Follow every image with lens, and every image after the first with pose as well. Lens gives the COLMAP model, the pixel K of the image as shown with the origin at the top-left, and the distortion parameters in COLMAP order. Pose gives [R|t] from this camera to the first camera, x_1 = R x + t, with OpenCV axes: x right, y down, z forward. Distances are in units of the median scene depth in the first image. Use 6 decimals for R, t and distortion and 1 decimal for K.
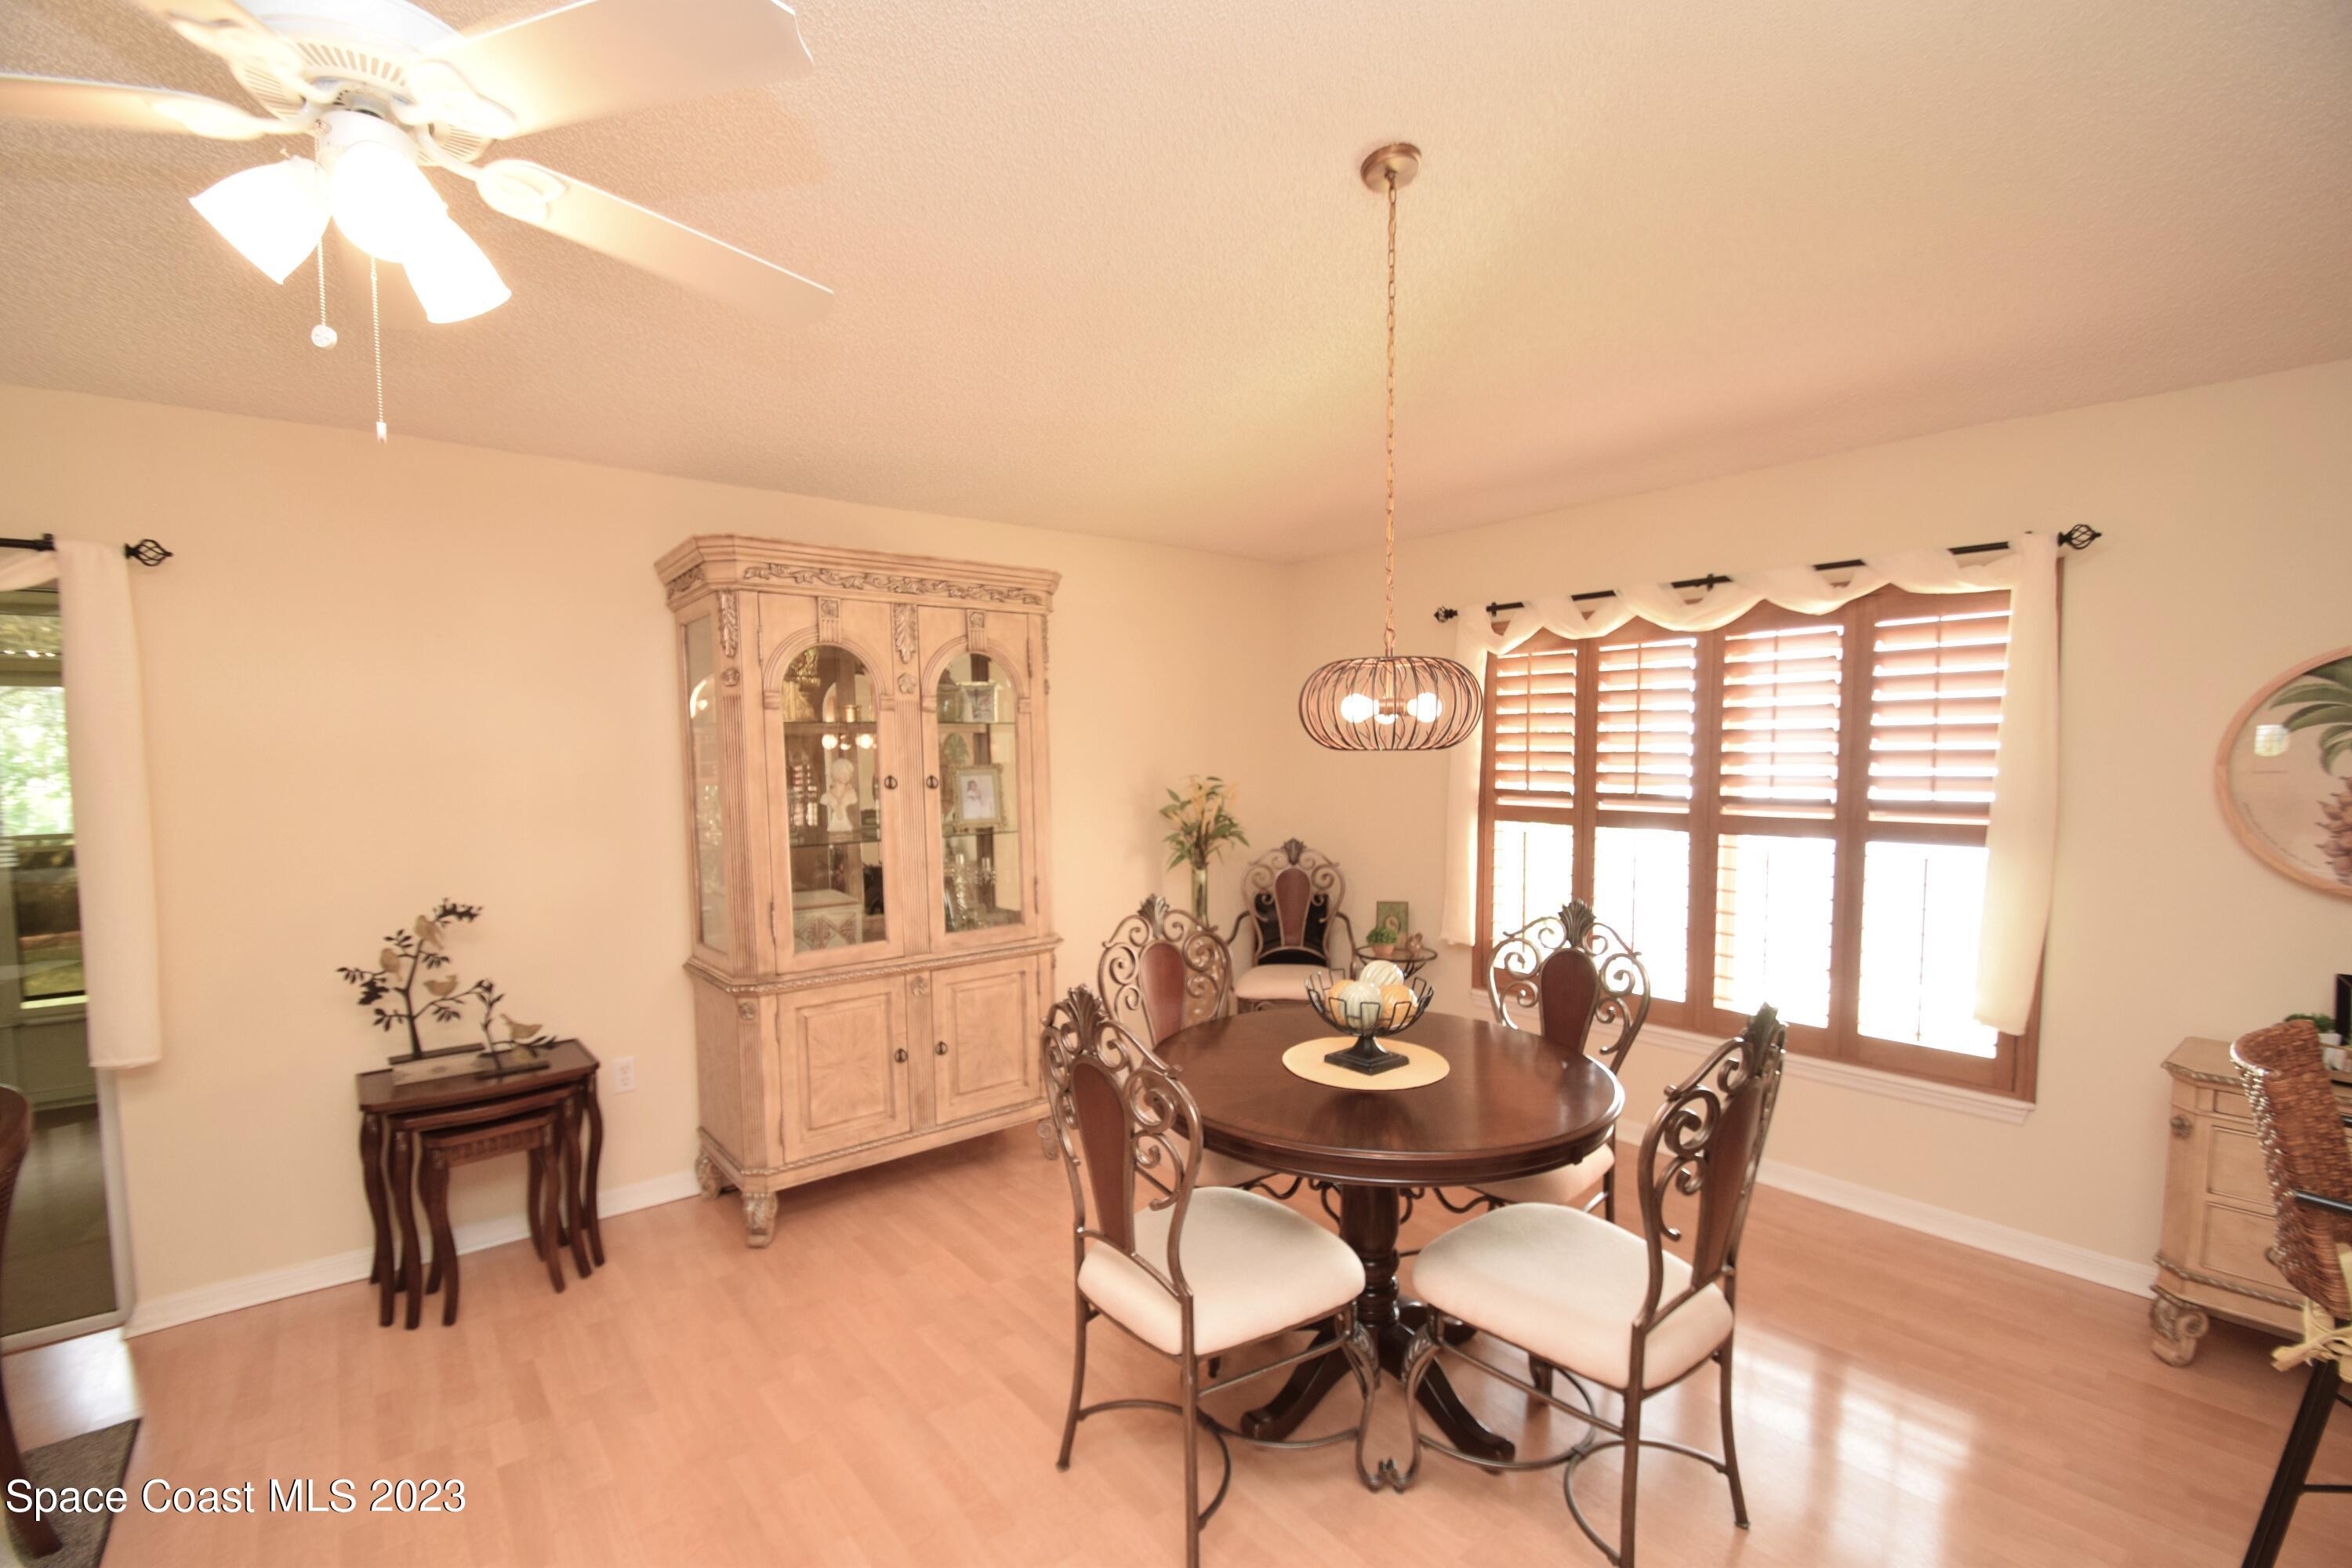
lens RADIAL K [[1031.5, 0, 1178.6], [0, 1031.5, 821.3], [0, 0, 1]] dist [0.003538, -0.009171]
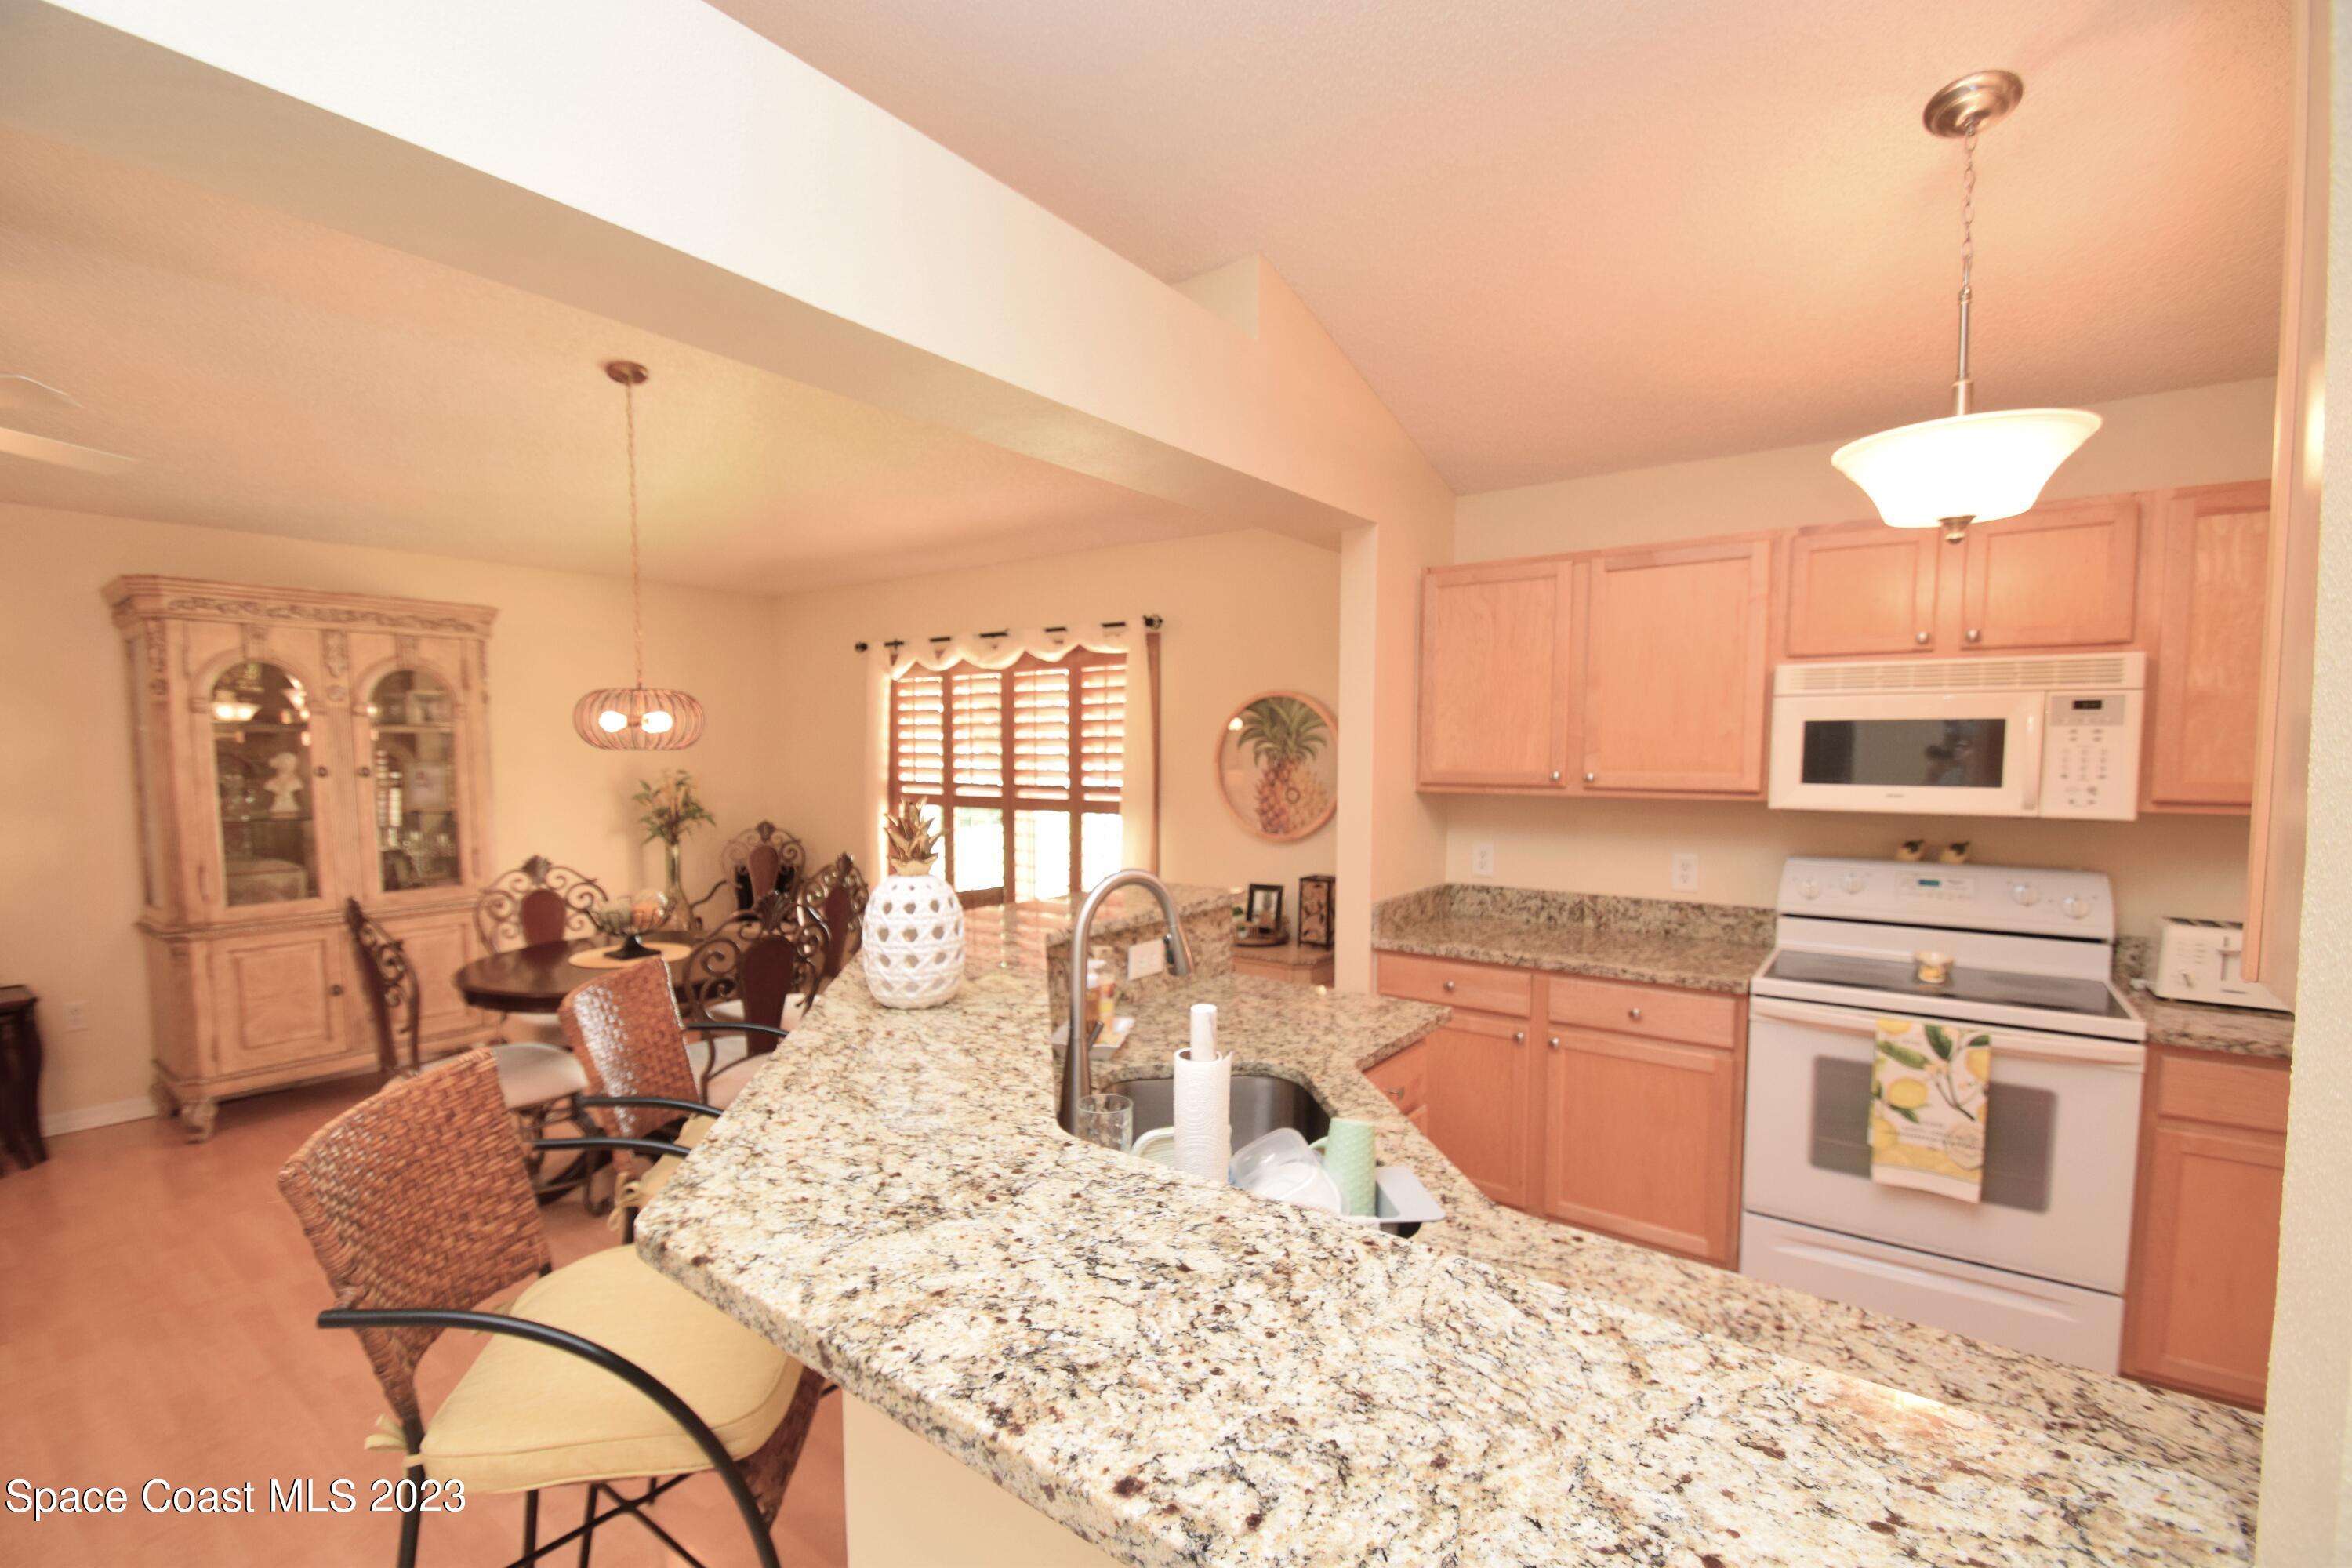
lens RADIAL K [[1031.5, 0, 1172.7], [0, 1031.5, 820.7], [0, 0, 1]] dist [0.003538, -0.009171]
pose [[0.968593, -0.006812, 0.248557, 0.408904], [0.006829, 0.999976, 0.000793, 0.028147], [-0.248556, 0.000929, 0.968617, -0.469788]]
